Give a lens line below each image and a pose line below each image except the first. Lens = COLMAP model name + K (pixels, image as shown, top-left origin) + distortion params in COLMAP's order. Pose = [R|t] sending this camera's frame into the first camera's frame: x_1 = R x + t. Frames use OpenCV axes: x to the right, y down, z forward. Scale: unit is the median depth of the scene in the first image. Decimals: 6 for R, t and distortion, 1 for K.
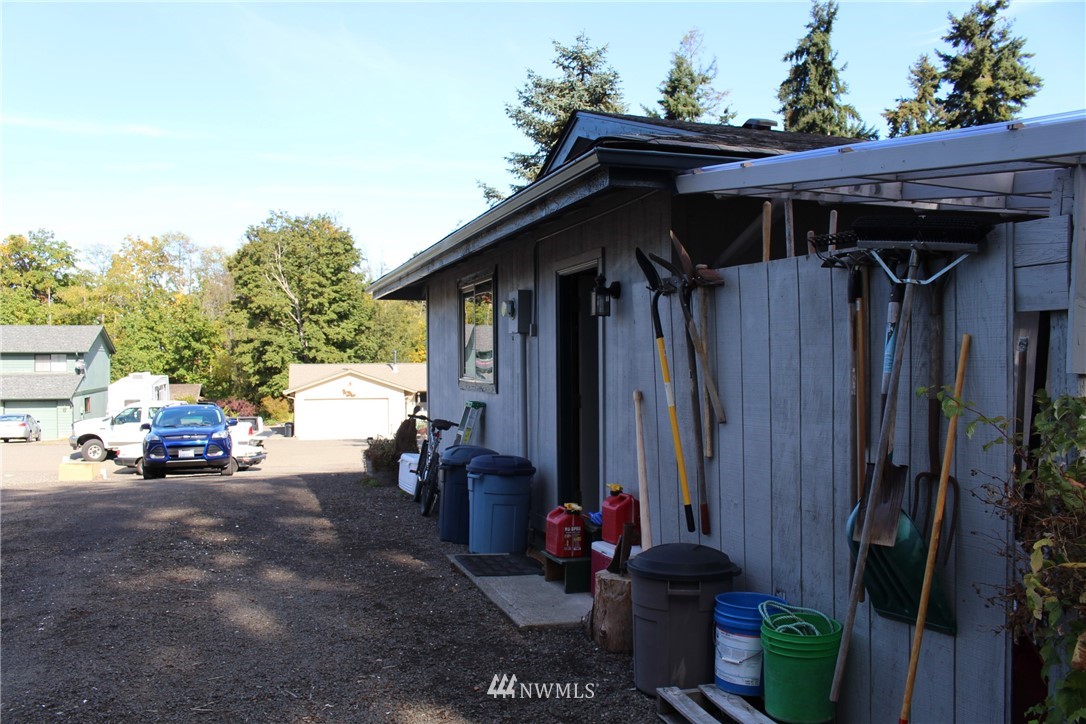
lens RADIAL K [[903.3, 0, 542.9], [0, 903.3, 362.7], [0, 0, 1]] dist [-0.139393, 0.104379]
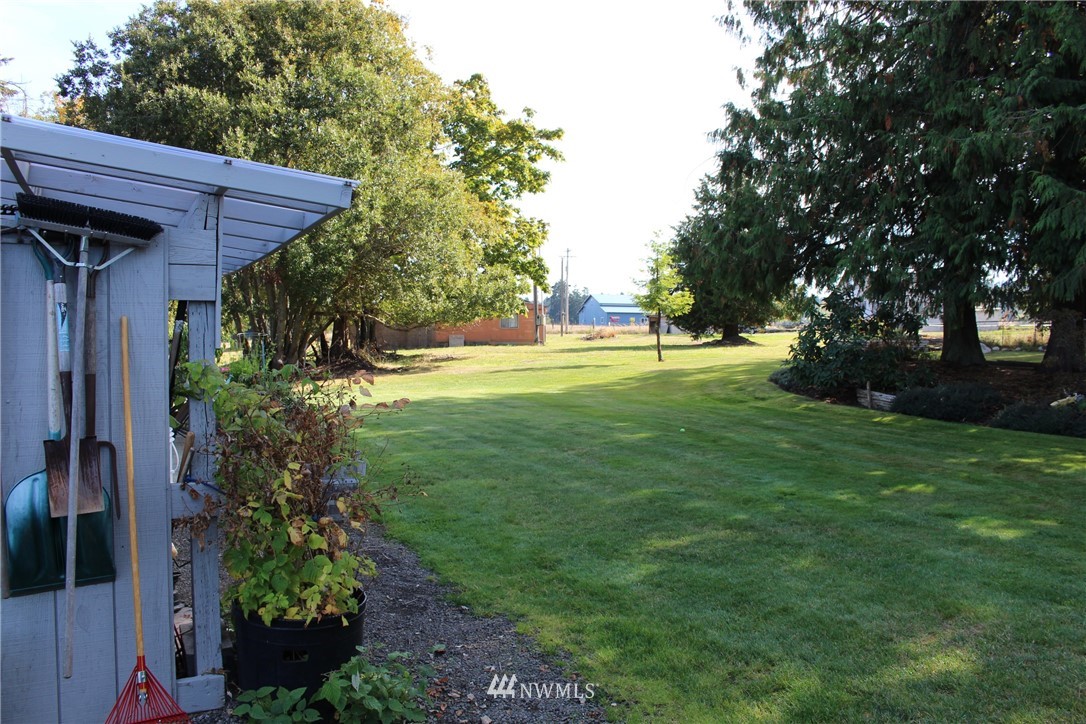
lens RADIAL K [[903.3, 0, 543.0], [0, 903.3, 361.5], [0, 0, 1]] dist [-0.139393, 0.104379]
pose [[-0.097123, -0.027687, 0.994887, -0.703761], [-0.004153, 0.999616, 0.027413, -0.006550], [-0.995264, -0.001469, -0.097200, 0.547518]]
